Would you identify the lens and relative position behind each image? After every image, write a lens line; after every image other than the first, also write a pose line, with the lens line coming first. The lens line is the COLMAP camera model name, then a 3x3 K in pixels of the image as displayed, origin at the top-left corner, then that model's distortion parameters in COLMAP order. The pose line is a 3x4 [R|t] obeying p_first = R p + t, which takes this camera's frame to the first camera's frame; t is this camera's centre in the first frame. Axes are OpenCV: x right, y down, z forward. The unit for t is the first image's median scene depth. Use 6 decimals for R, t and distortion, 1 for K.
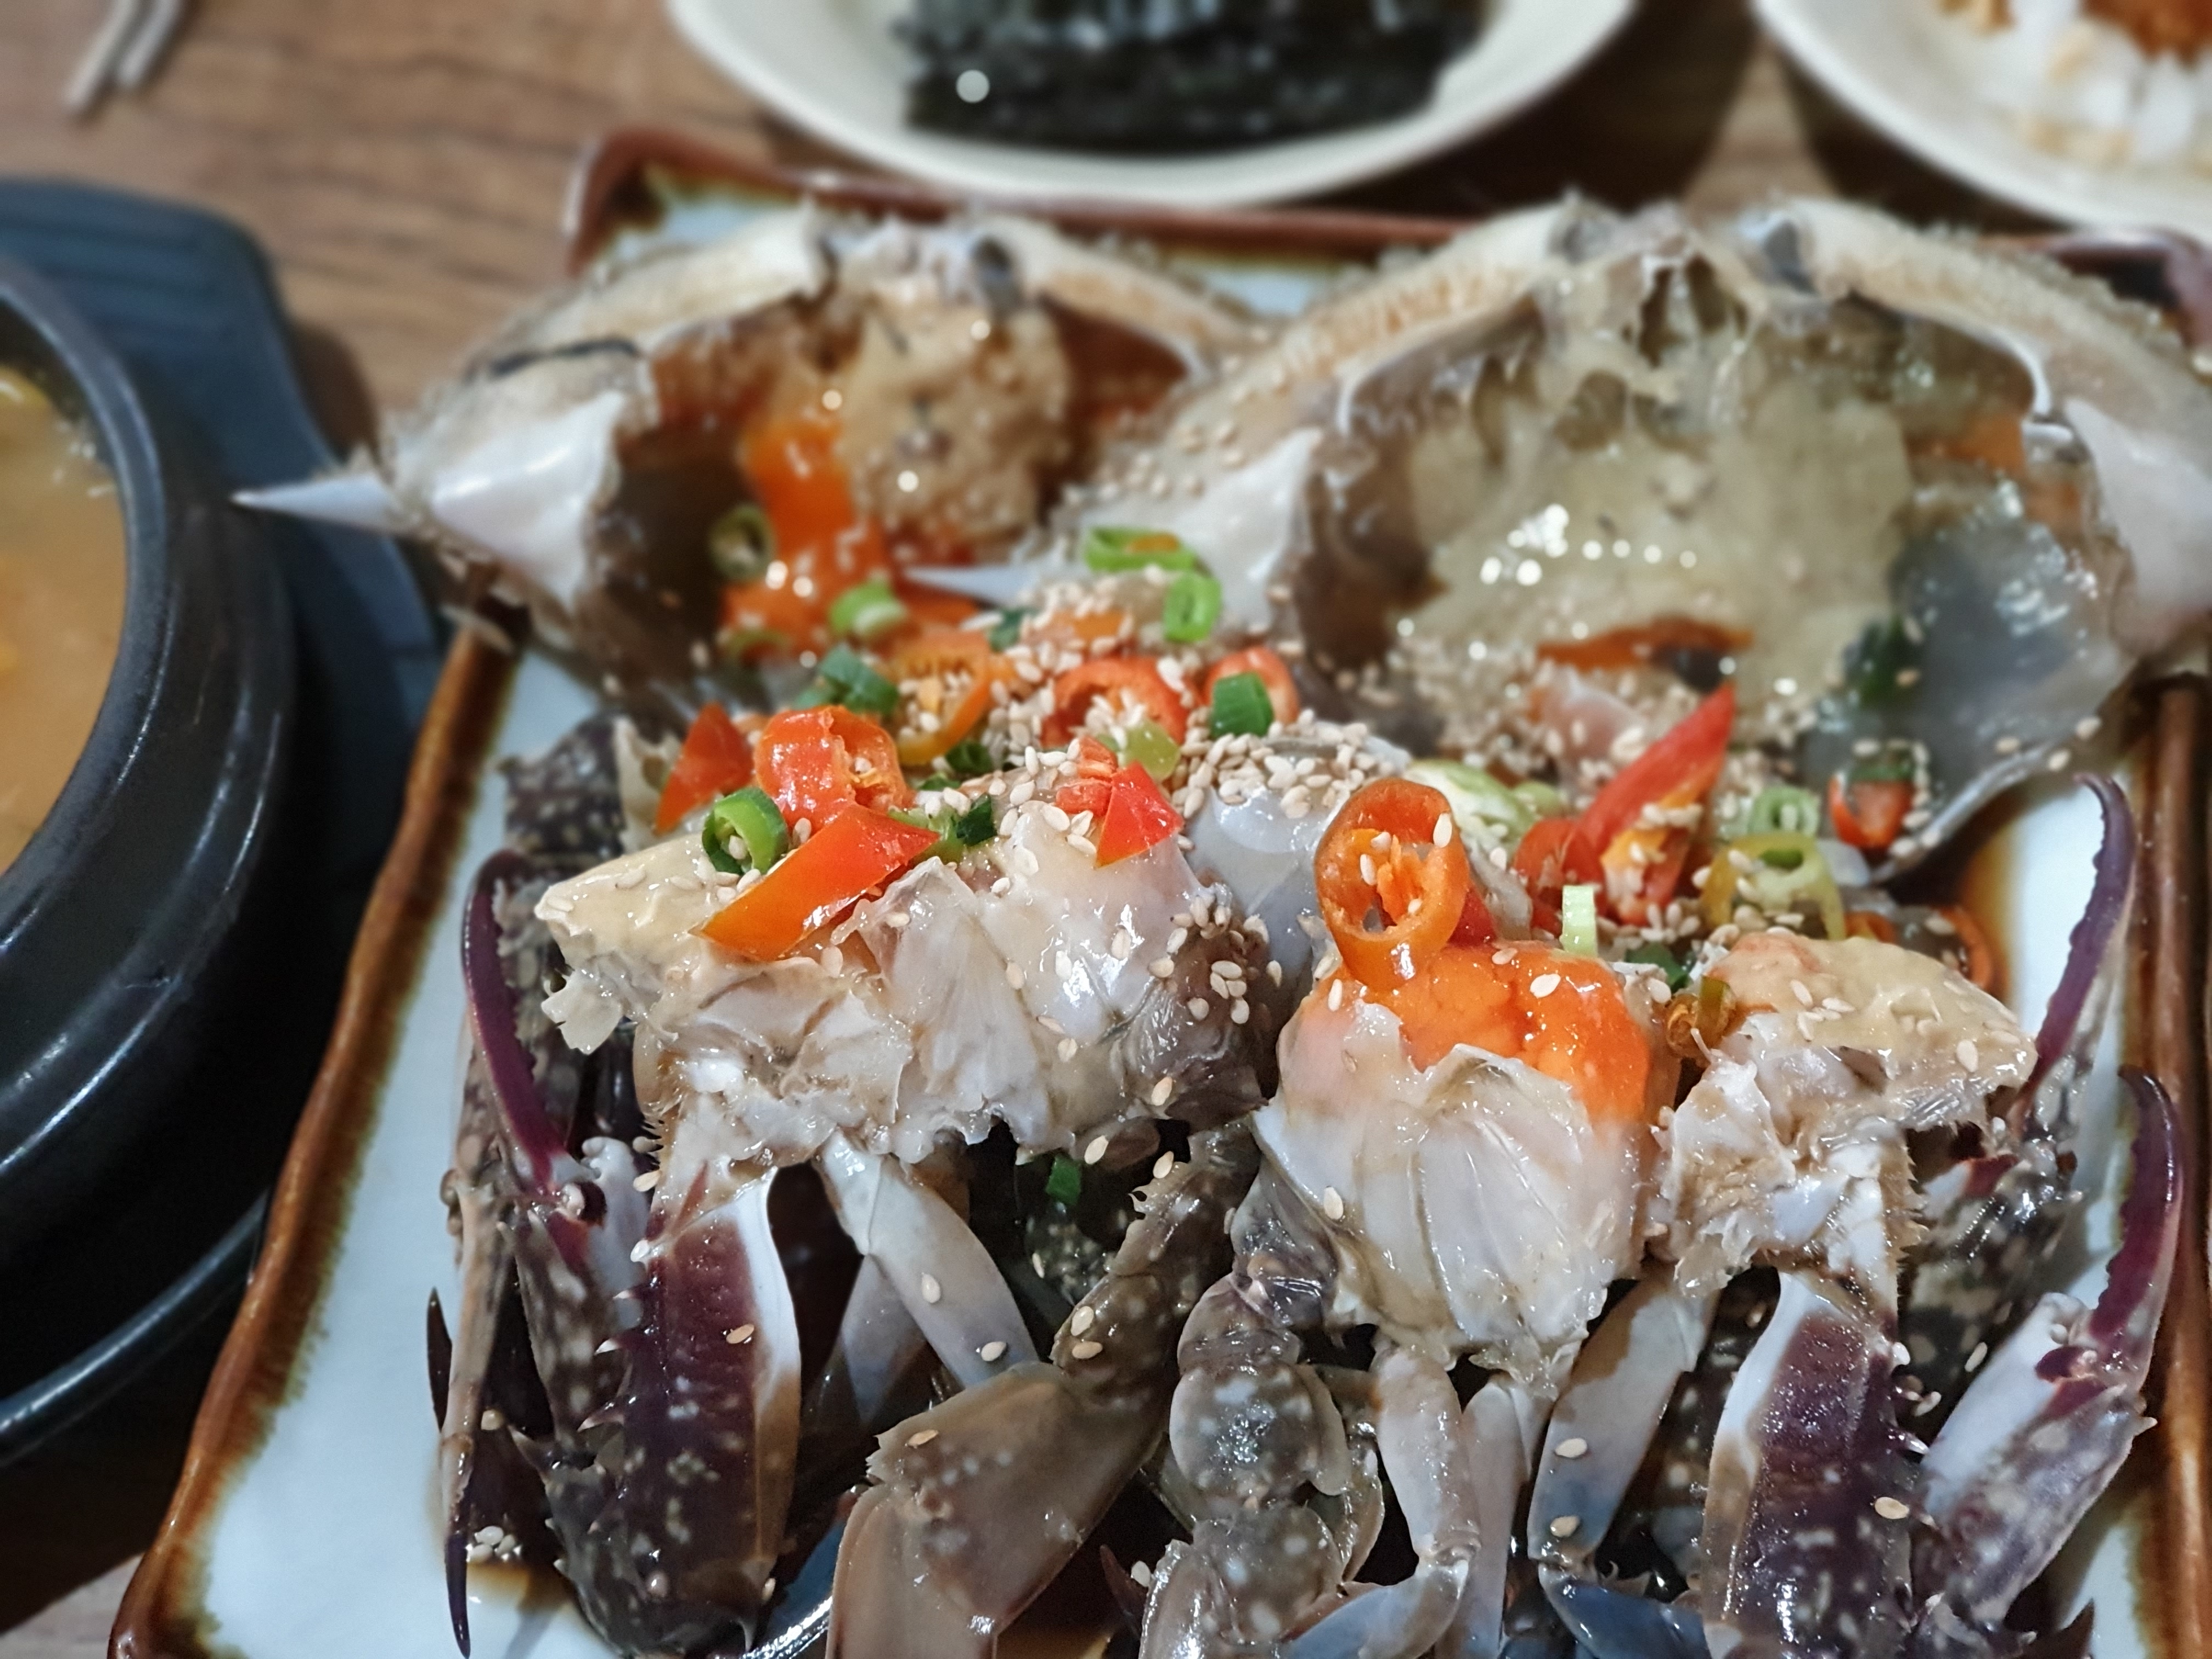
lens RADIAL K [[3382.6, 0, 1104.0], [0, 3382.6, 827.6], [0, 0, 1]] dist [0.042624, 0.000000]
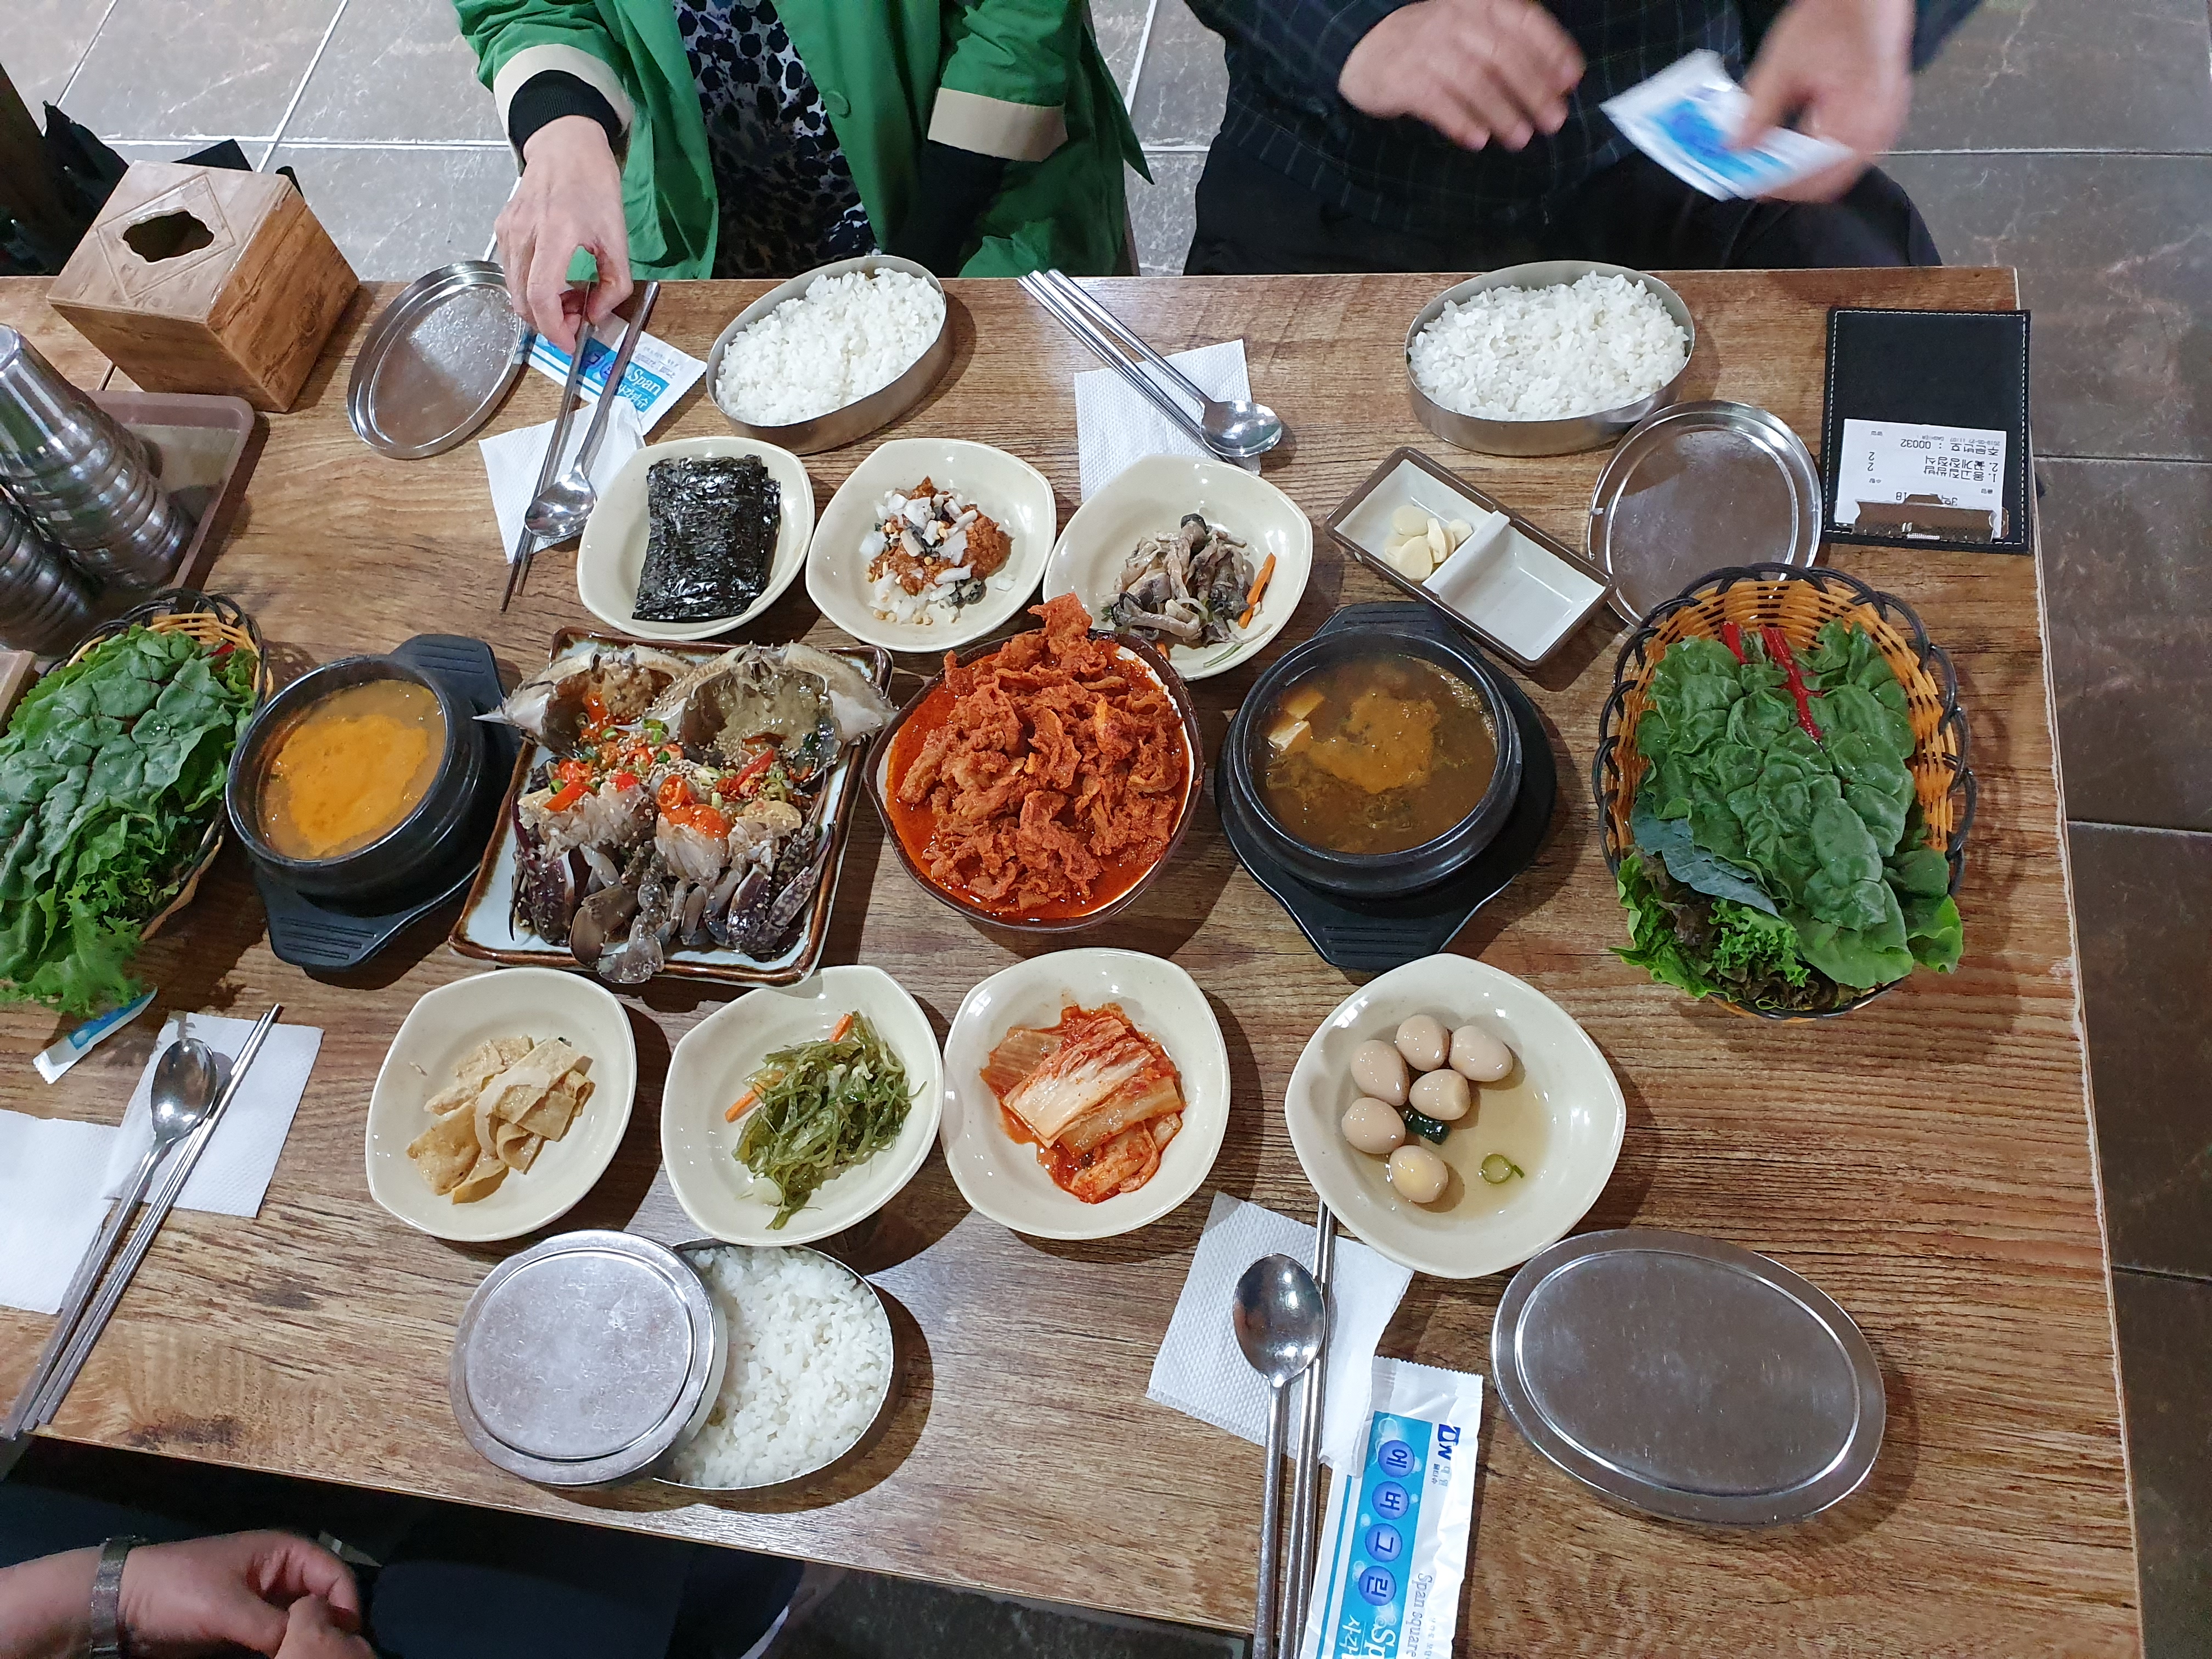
lens RADIAL K [[1659.0, 0, 1110.4], [0, 1659.0, 833.1], [0, 0, 1]] dist [0.006837, 0.000381]
pose [[0.998826, -0.023730, -0.042226, 0.774335], [0.027419, 0.995648, 0.089064, -0.119681], [0.039929, -0.090117, 0.995130, -1.393450]]
